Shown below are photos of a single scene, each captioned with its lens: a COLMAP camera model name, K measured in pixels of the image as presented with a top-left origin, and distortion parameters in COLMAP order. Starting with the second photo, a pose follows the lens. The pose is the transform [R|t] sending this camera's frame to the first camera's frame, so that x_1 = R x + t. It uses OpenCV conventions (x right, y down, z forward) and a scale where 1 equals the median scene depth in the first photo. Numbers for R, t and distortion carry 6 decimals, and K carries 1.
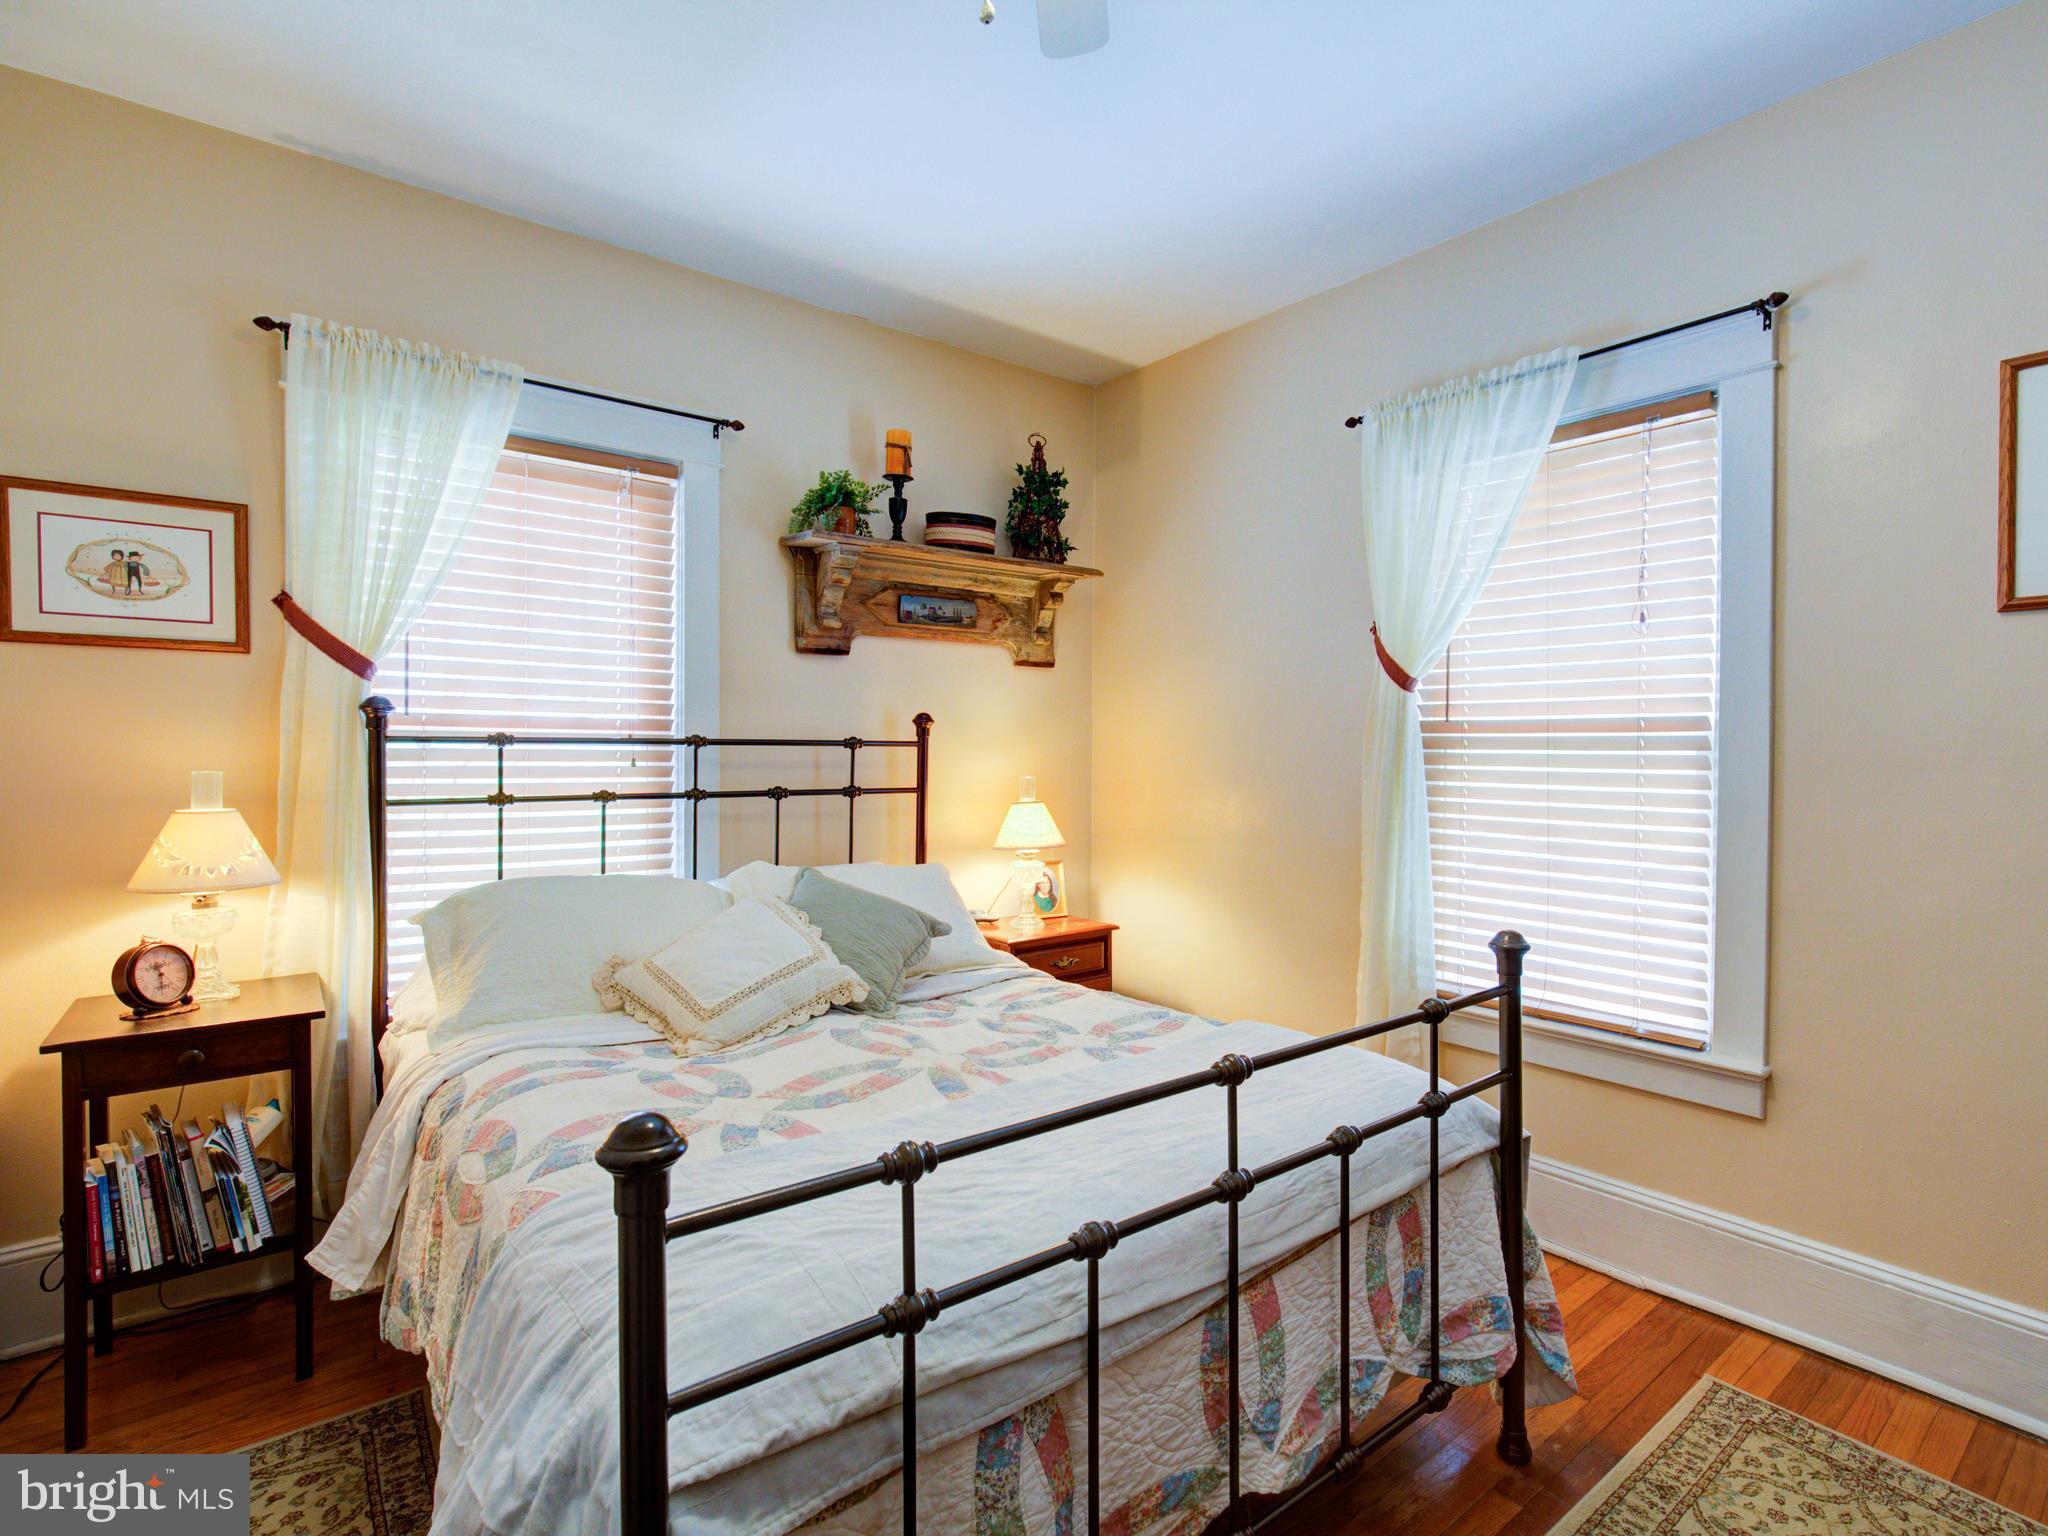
lens RADIAL K [[1119.7, 0, 1034.6], [0, 1119.7, 763.9], [0, 0, 1]] dist [-0.002945, -0.000066]
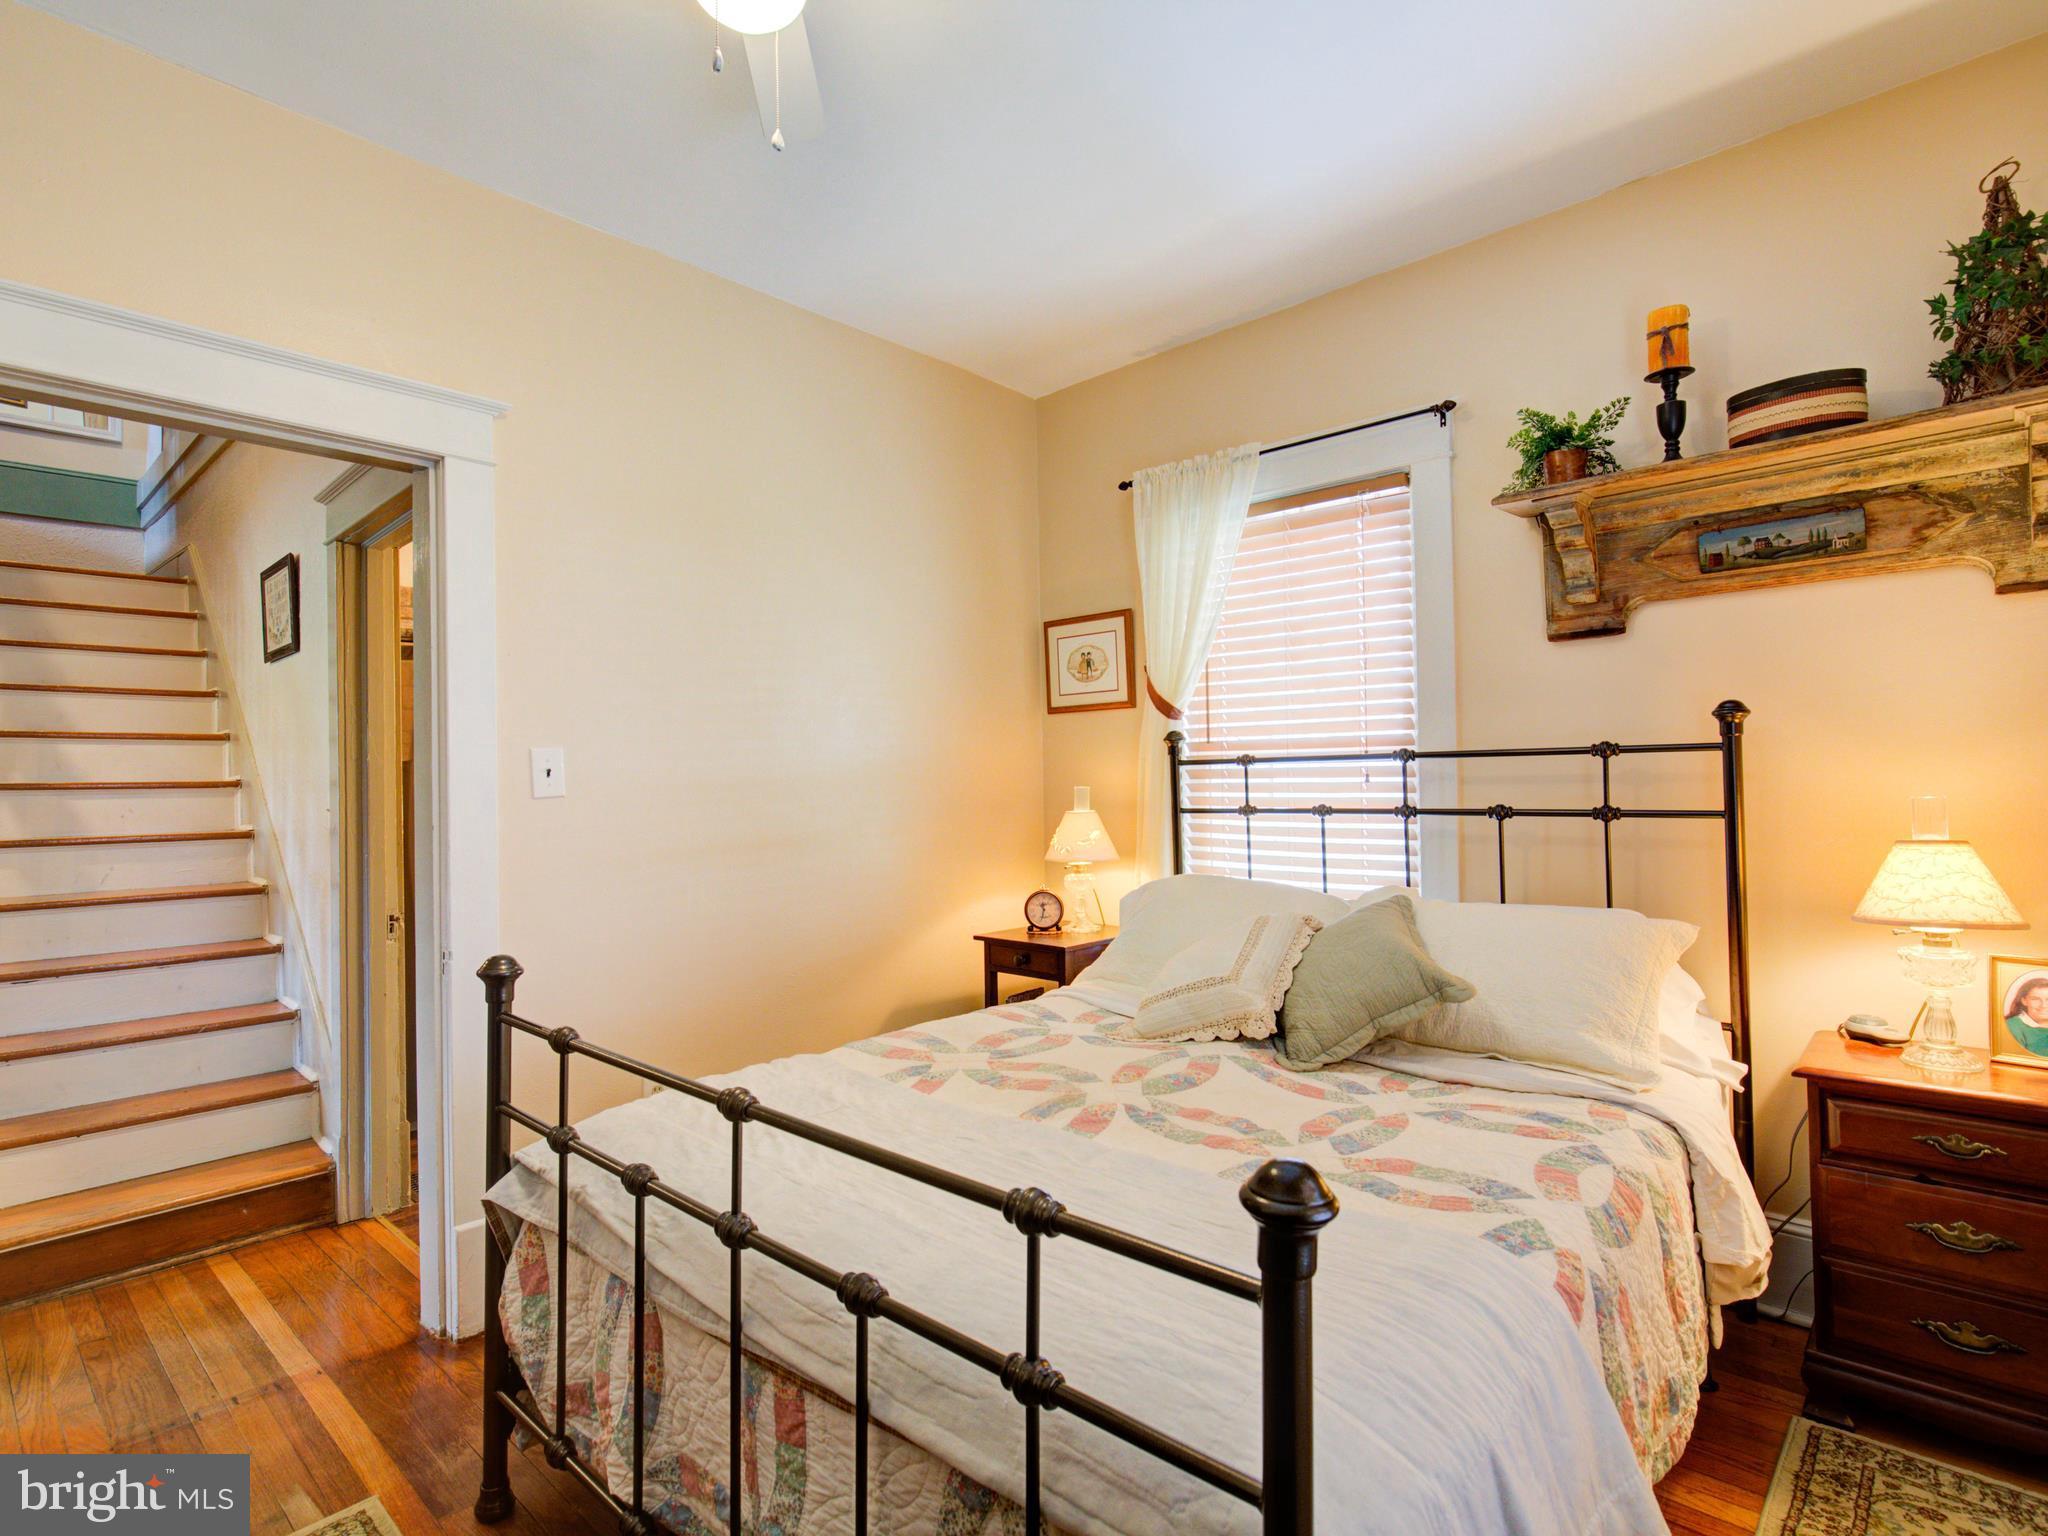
lens RADIAL K [[1047.1, 0, 1033.5], [0, 1047.1, 774.2], [0, 0, 1]] dist [-0.003184, -0.001821]
pose [[0.107012, -0.008631, -0.994220, 0.525878], [0.010999, 0.999911, -0.007496, -0.000822], [0.994197, -0.010133, 0.107097, 0.560093]]
